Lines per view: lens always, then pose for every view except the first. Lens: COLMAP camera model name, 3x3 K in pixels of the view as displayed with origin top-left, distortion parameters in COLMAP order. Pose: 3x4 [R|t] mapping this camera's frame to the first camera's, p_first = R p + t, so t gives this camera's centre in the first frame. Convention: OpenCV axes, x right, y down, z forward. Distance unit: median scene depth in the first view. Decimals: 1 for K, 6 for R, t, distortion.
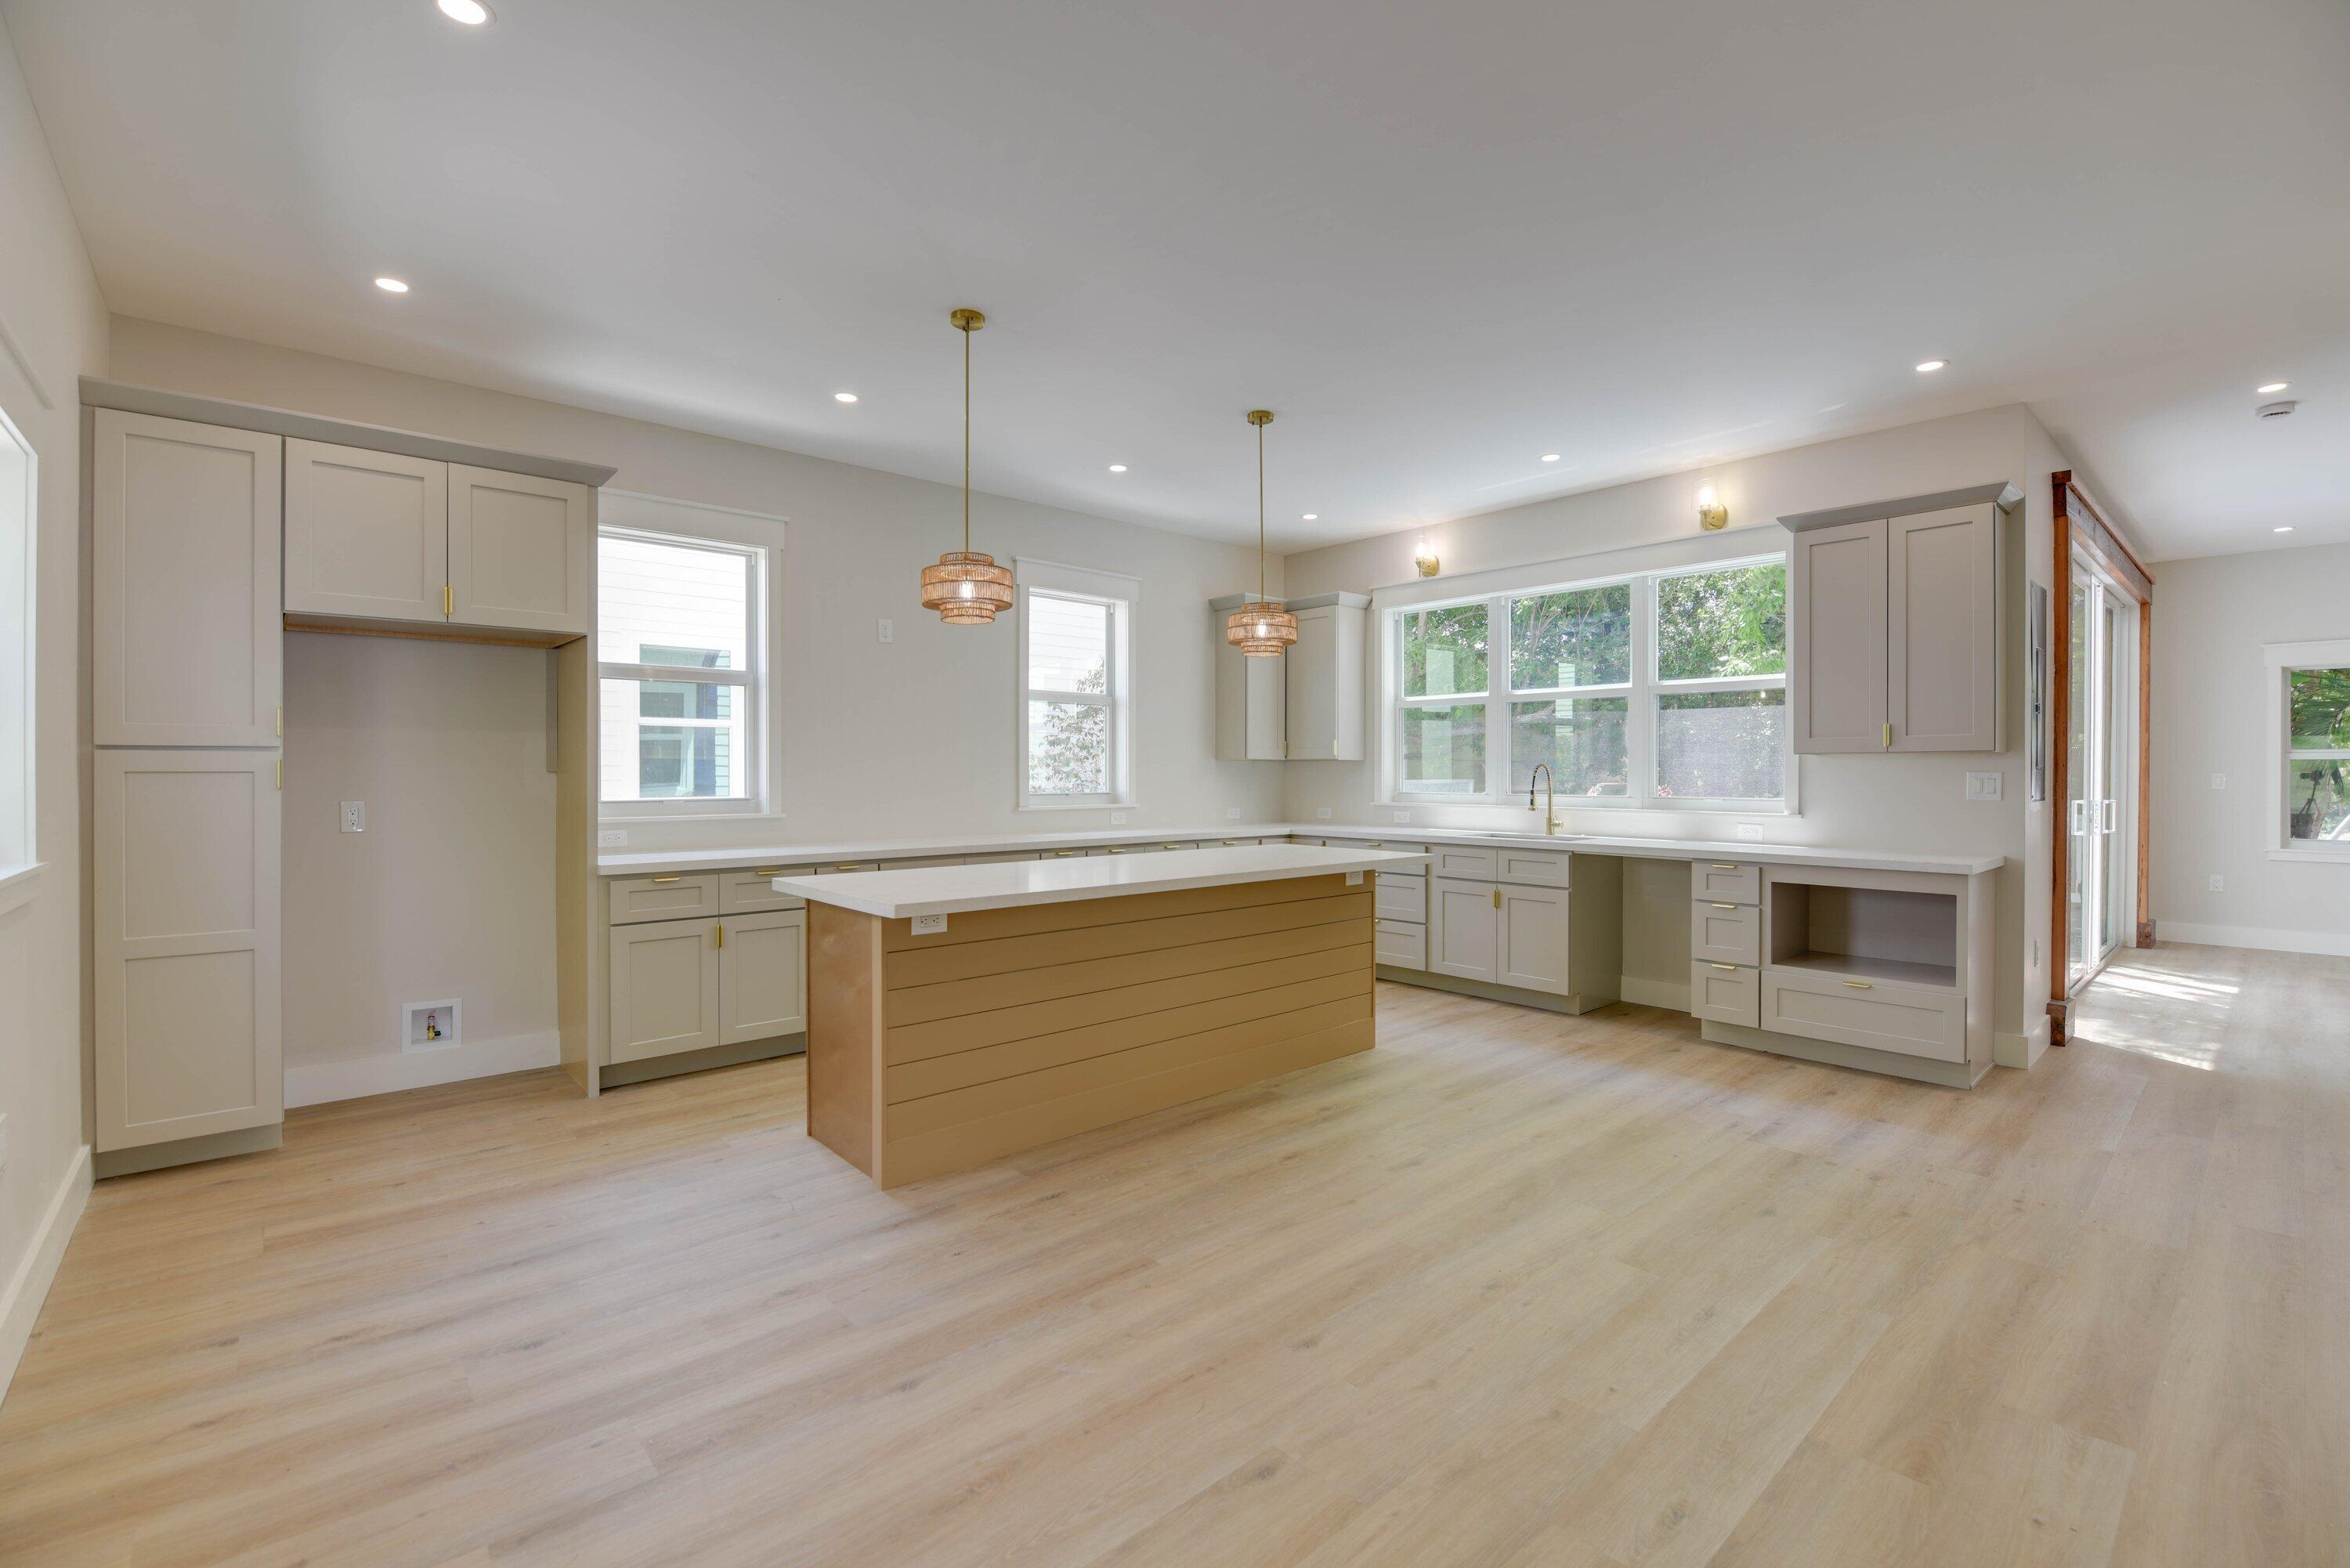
lens RADIAL K [[1032.0, 0, 1183.4], [0, 1032.0, 778.8], [0, 0, 1]] dist [0.002262, 0.000305]
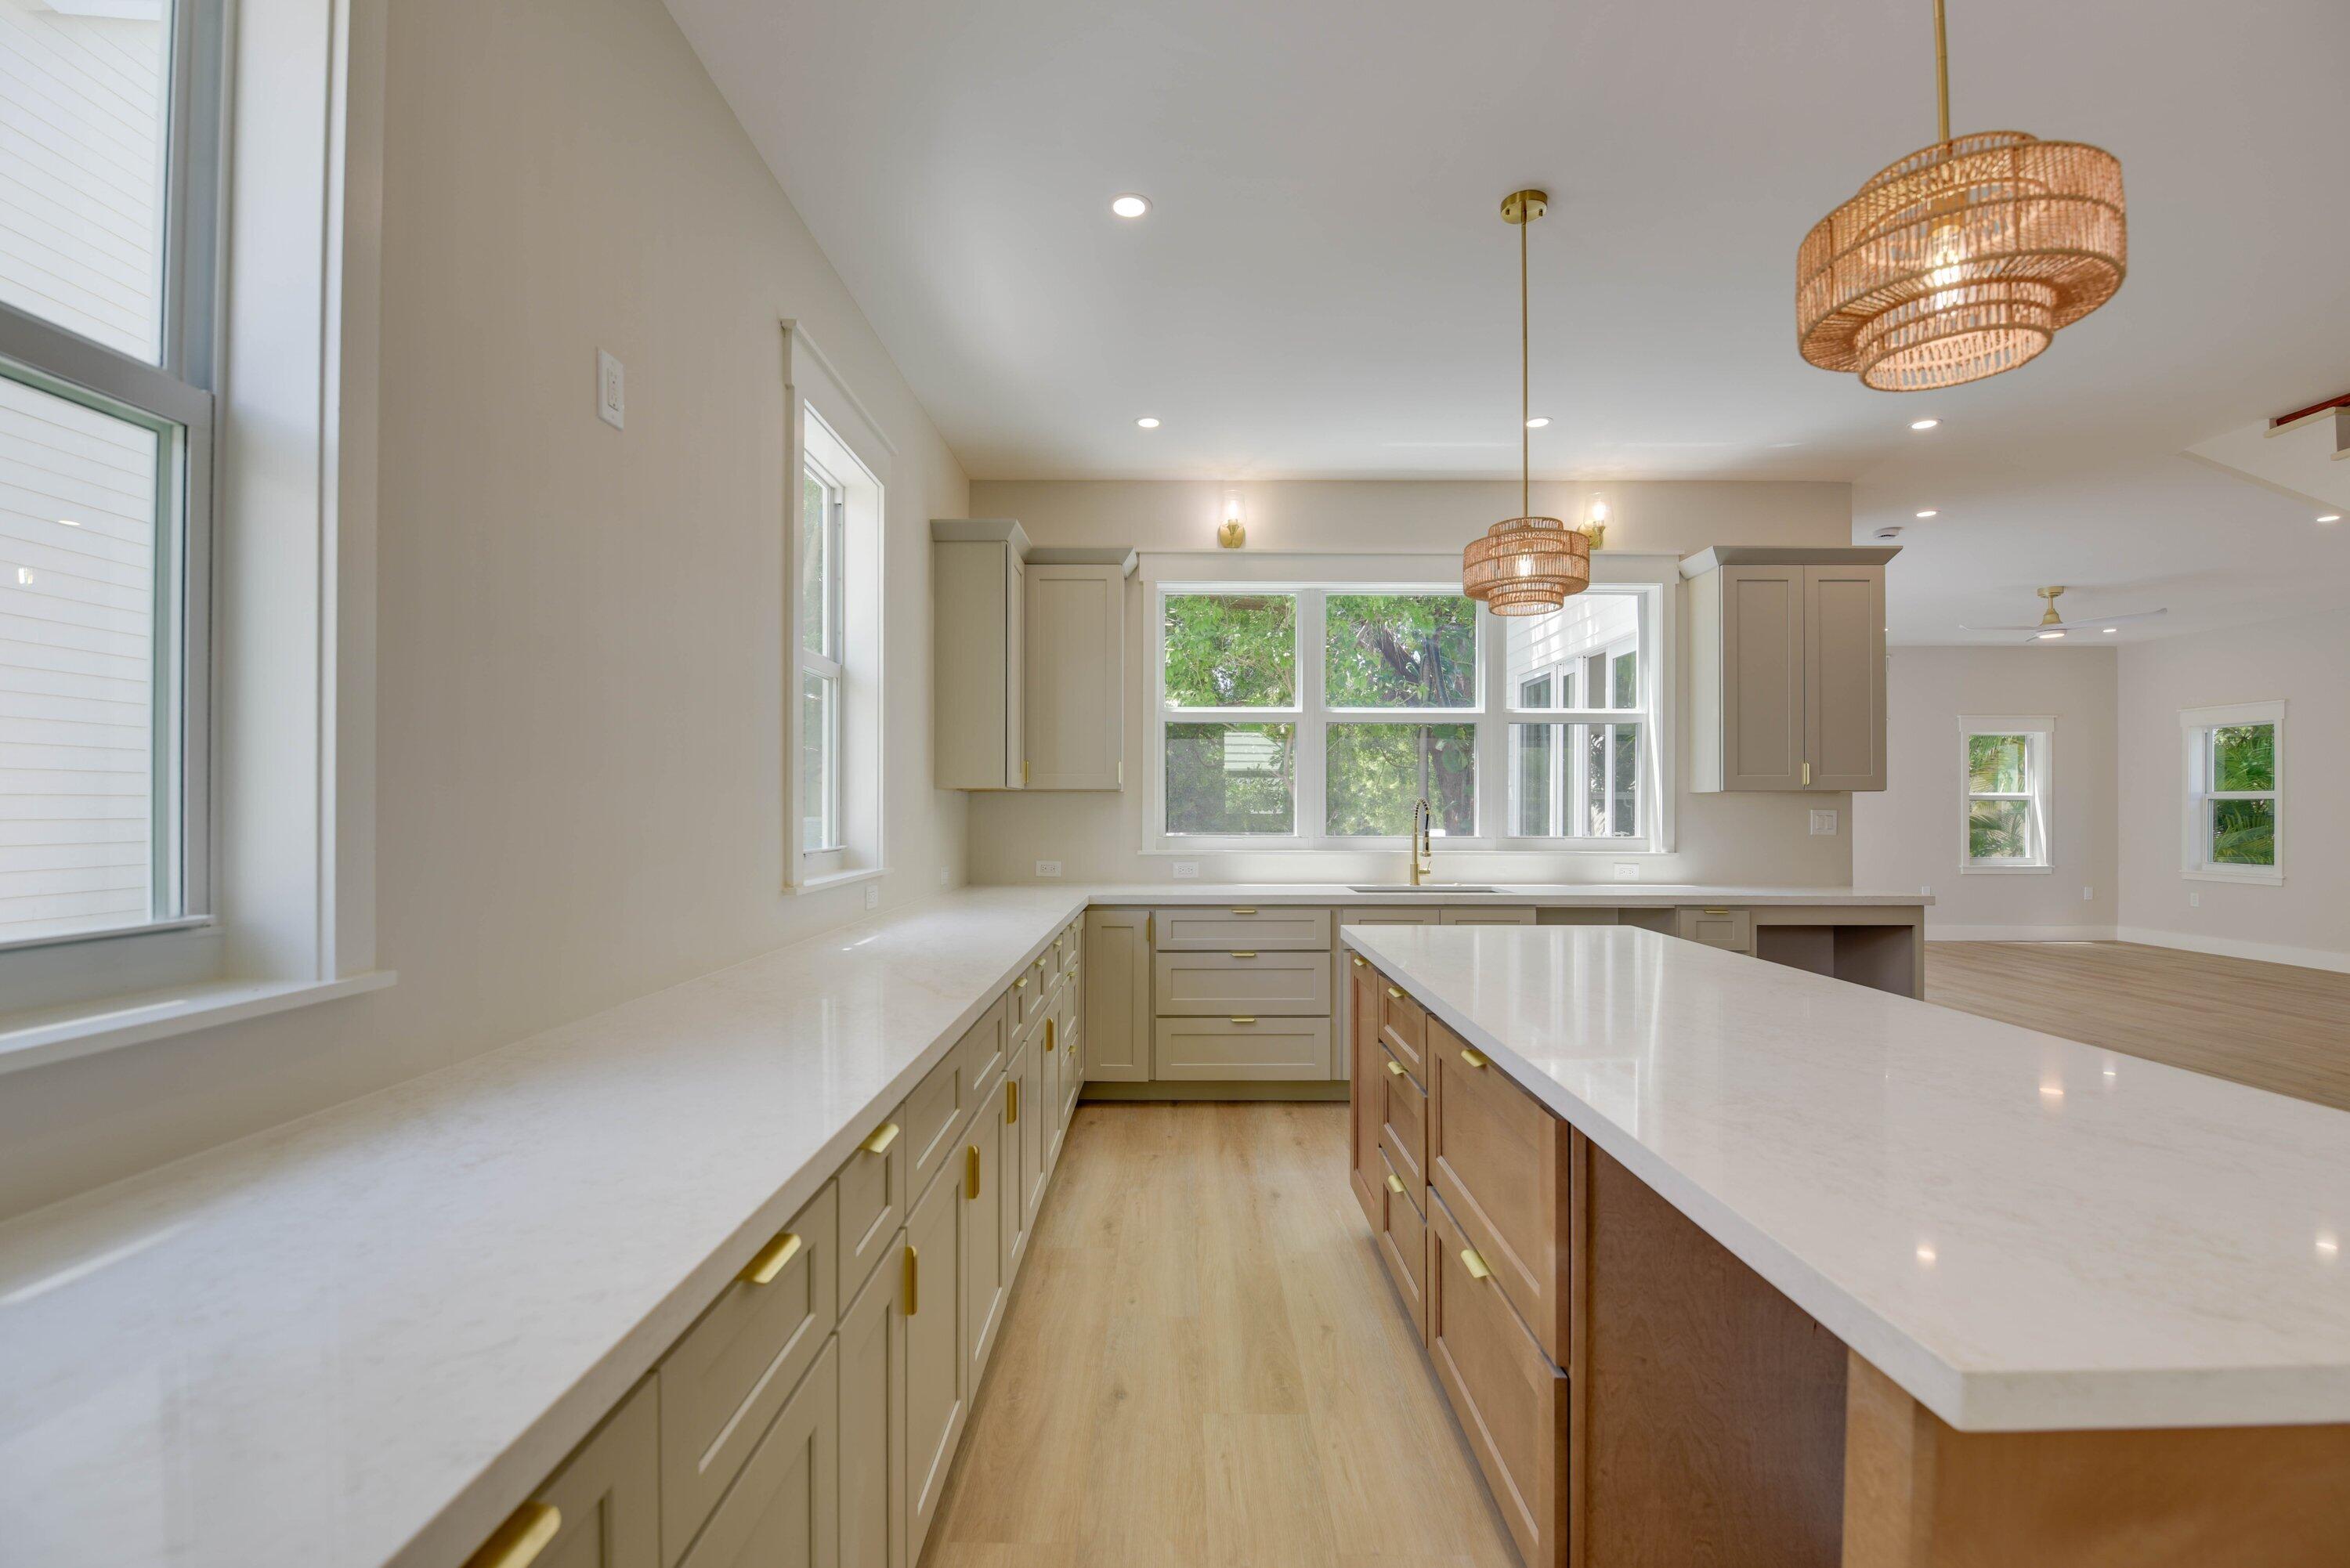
lens RADIAL K [[1032.0, 0, 1173.4], [0, 1032.0, 792.7], [0, 0, 1]] dist [0.002262, 0.000305]
pose [[0.670413, 0.012161, 0.741888, -0.354105], [0.004264, 0.999786, -0.020242, -0.003249], [-0.741976, 0.016735, 0.670218, 0.546539]]
